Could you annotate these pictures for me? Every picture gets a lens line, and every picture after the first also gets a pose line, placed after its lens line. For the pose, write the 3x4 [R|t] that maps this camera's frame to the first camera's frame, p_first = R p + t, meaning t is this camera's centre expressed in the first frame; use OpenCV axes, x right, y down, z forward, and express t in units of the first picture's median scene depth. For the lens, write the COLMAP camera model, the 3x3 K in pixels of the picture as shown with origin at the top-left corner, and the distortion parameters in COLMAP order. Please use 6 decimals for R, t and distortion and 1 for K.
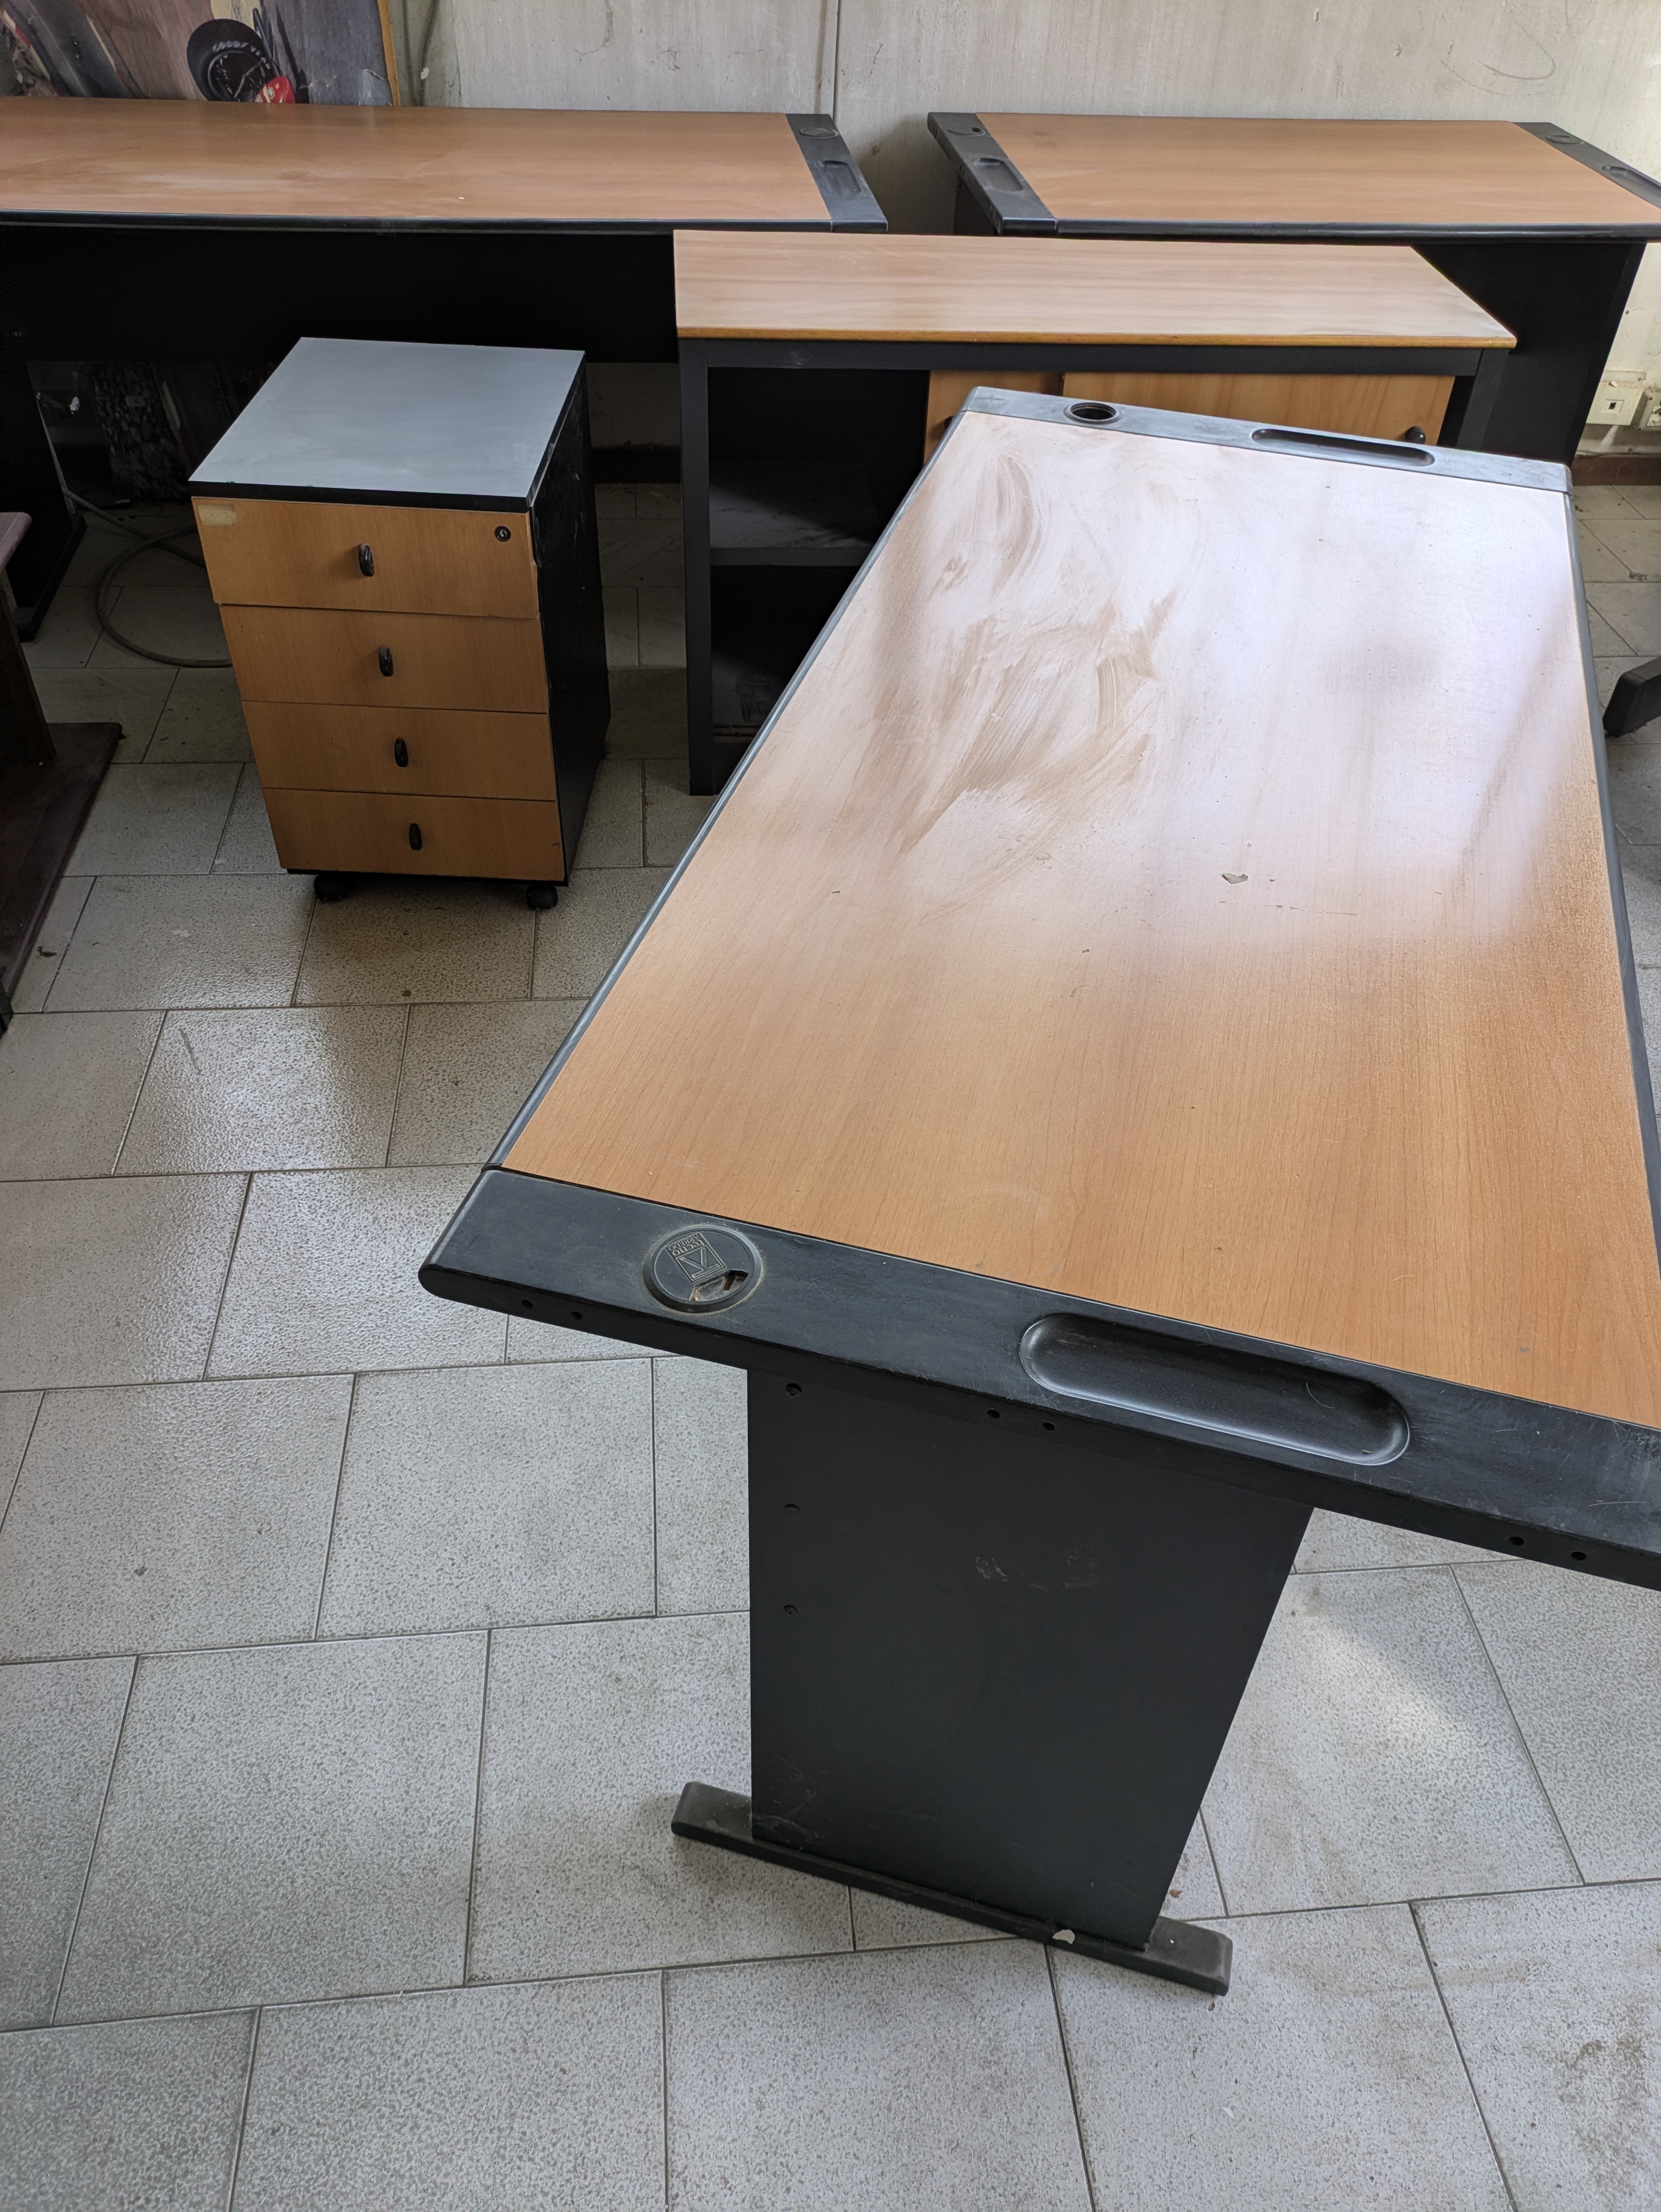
lens RADIAL K [[1660.2, 0, 830.5], [0, 1660.2, 1106.0], [0, 0, 1]] dist [0.020798, -0.006623]
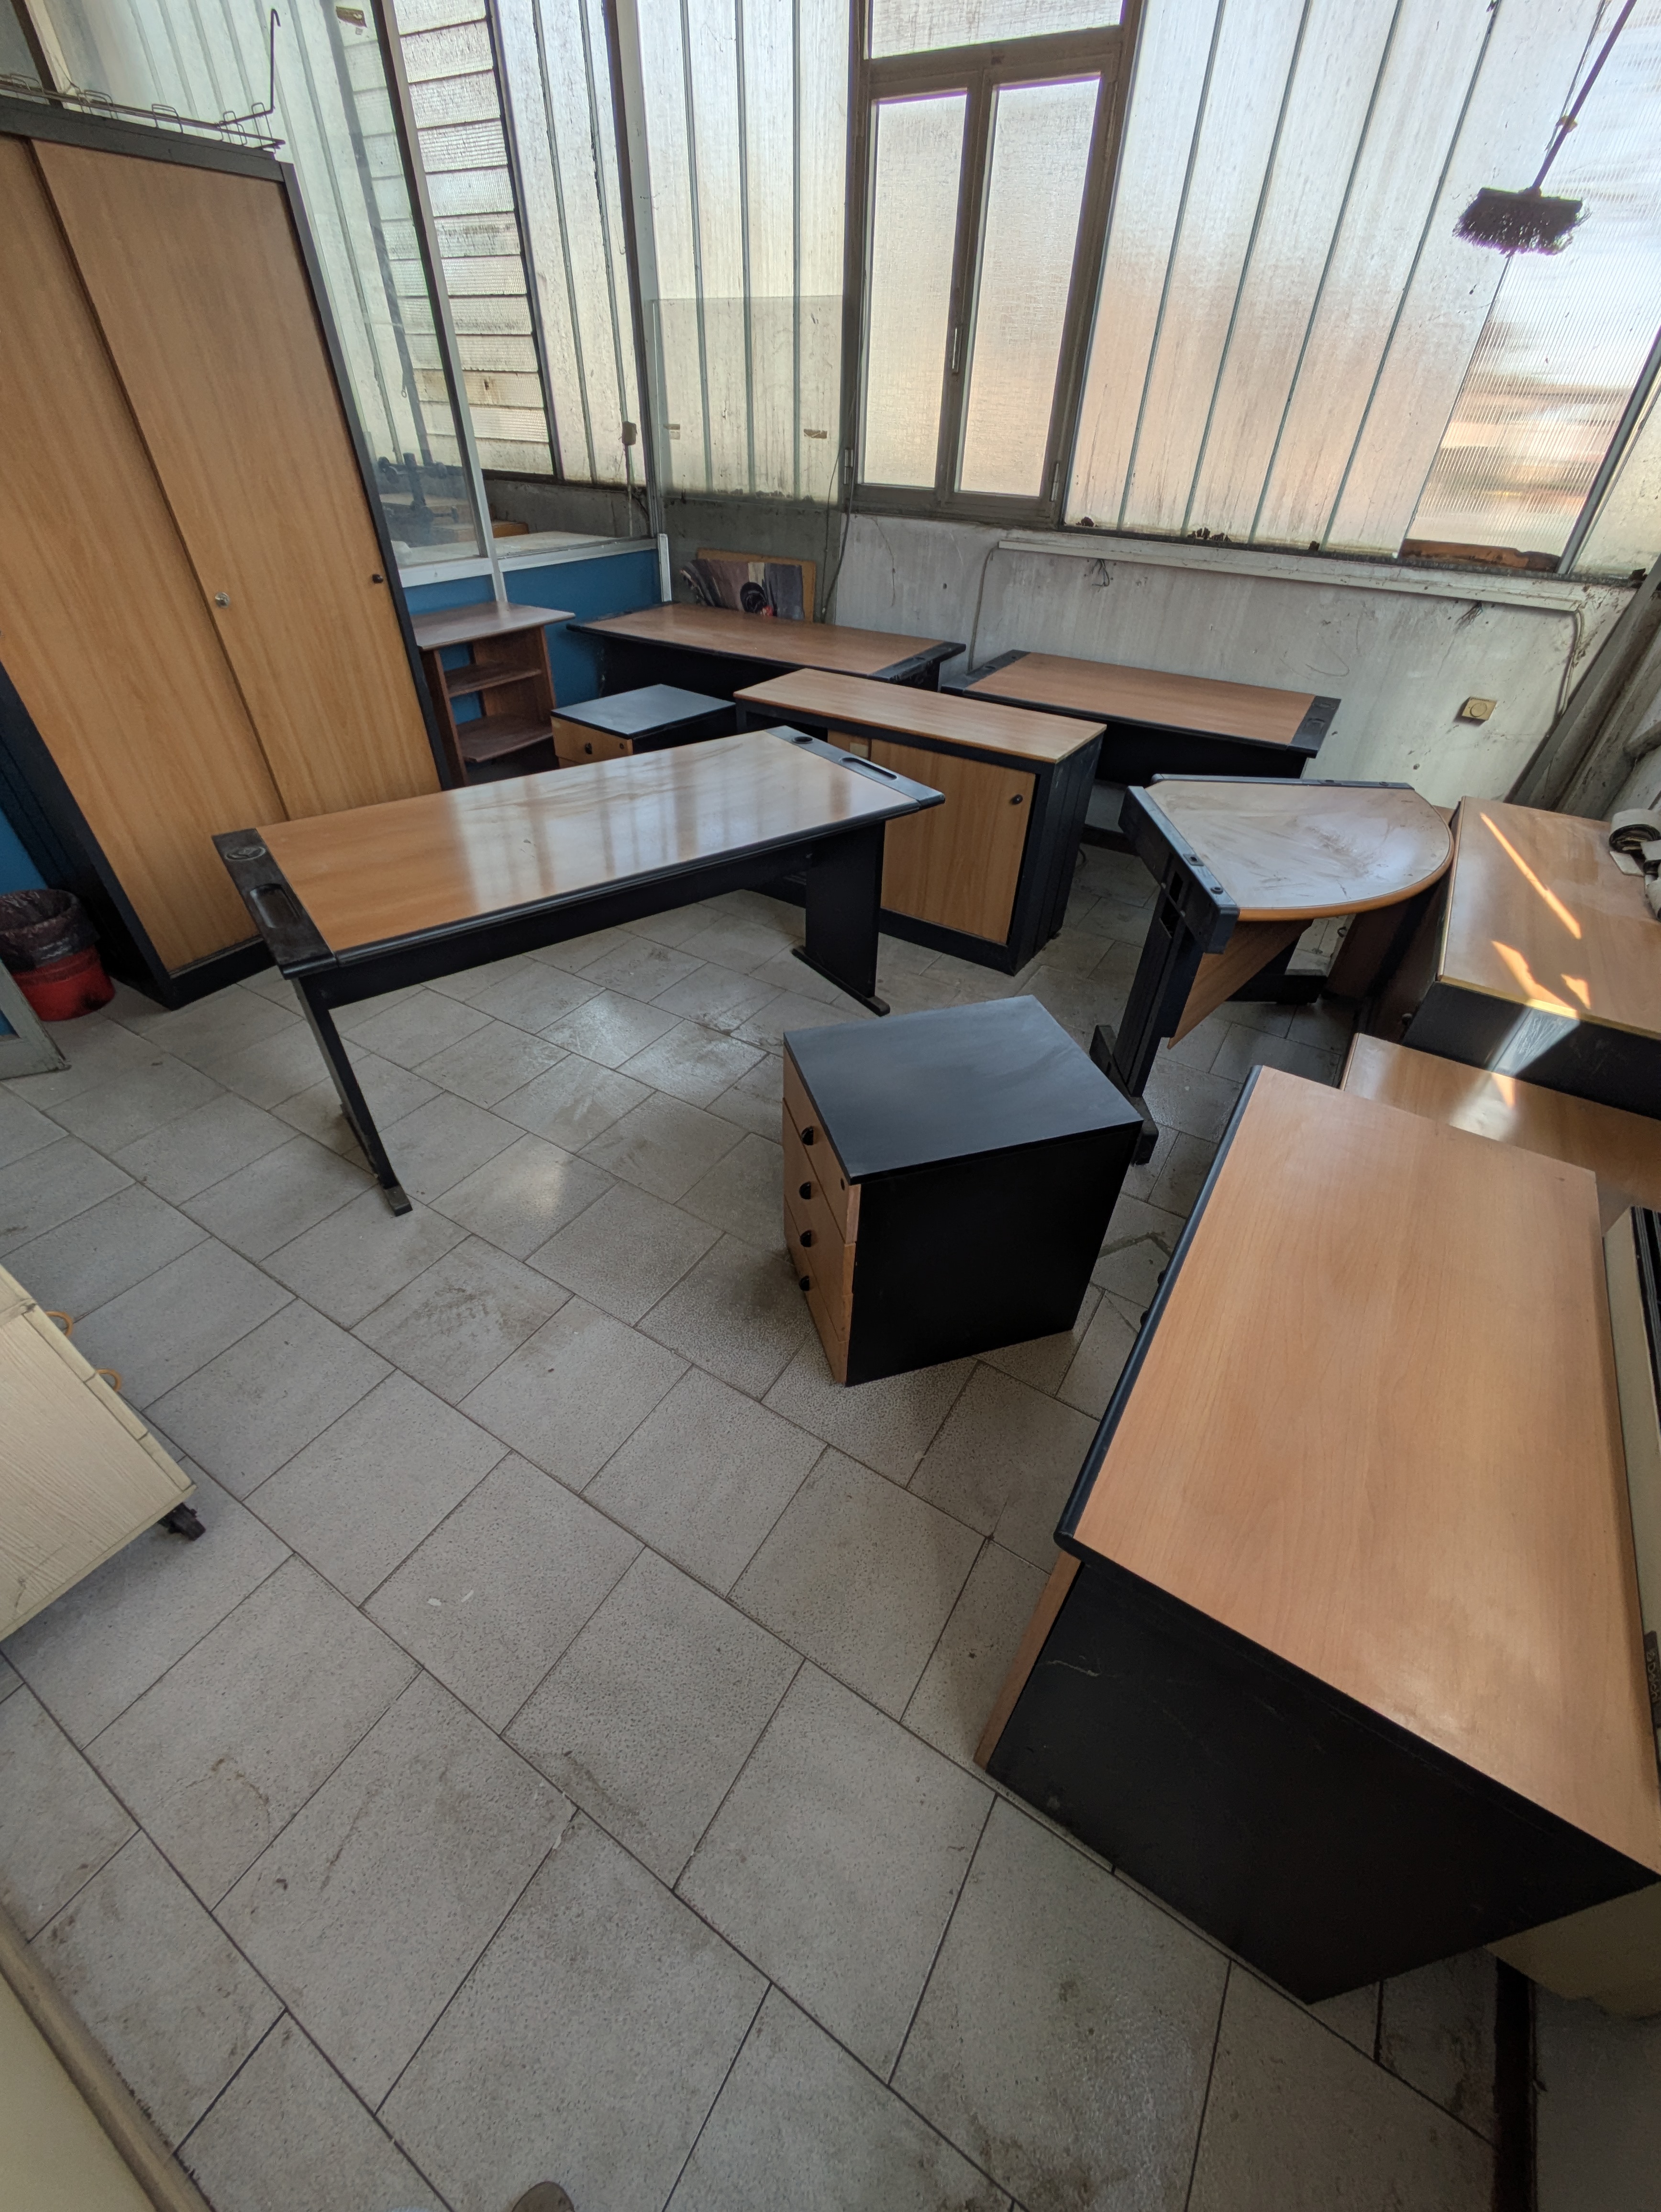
lens RADIAL K [[866.0, 0, 830.5], [0, 866.0, 1106.0], [0, 0, 1]] dist [-0.001004, 0.000002]
pose [[0.793901, 0.368307, -0.483809, 0.676160], [-0.404429, 0.914004, 0.032157, 0.007902], [0.454047, 0.170137, 0.874582, 0.009431]]
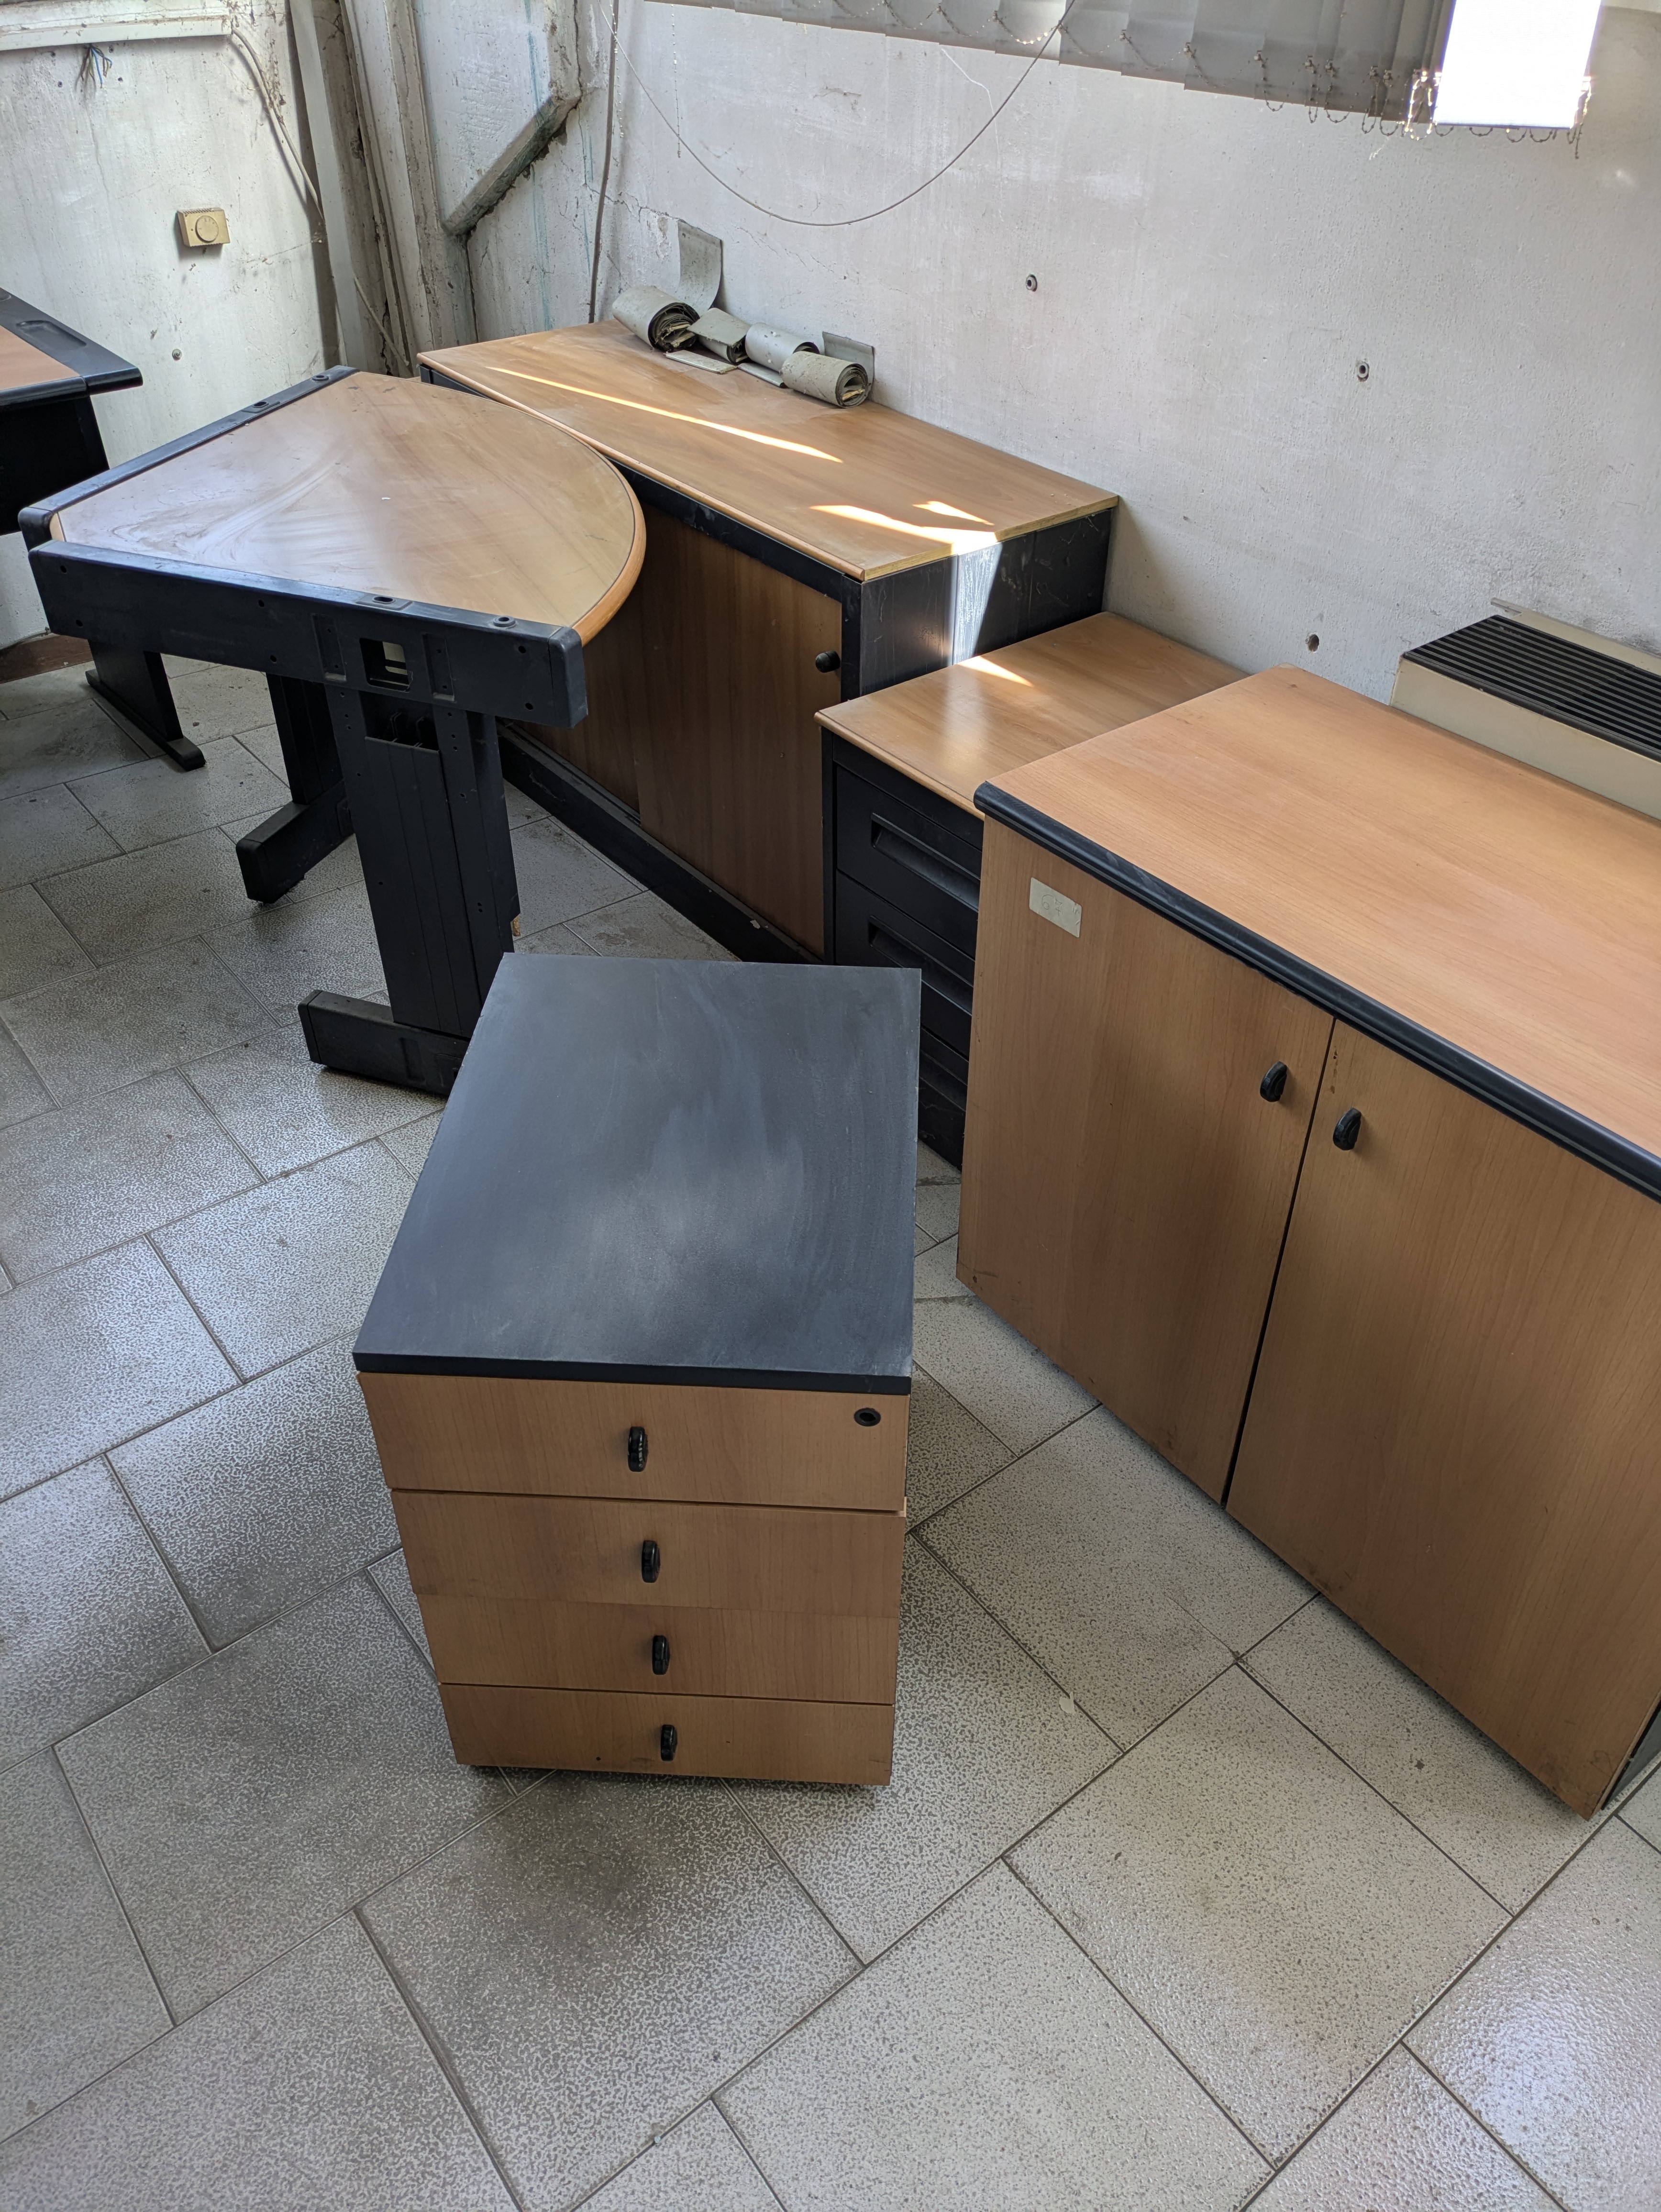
lens RADIAL K [[1660.2, 0, 830.5], [0, 1660.2, 1106.0], [0, 0, 1]] dist [0.020798, -0.006623]
pose [[0.842544, -0.367991, 0.393322, 0.324742], [0.384115, 0.922410, 0.040183, -0.033447], [-0.377592, 0.117225, 0.918522, 0.044995]]
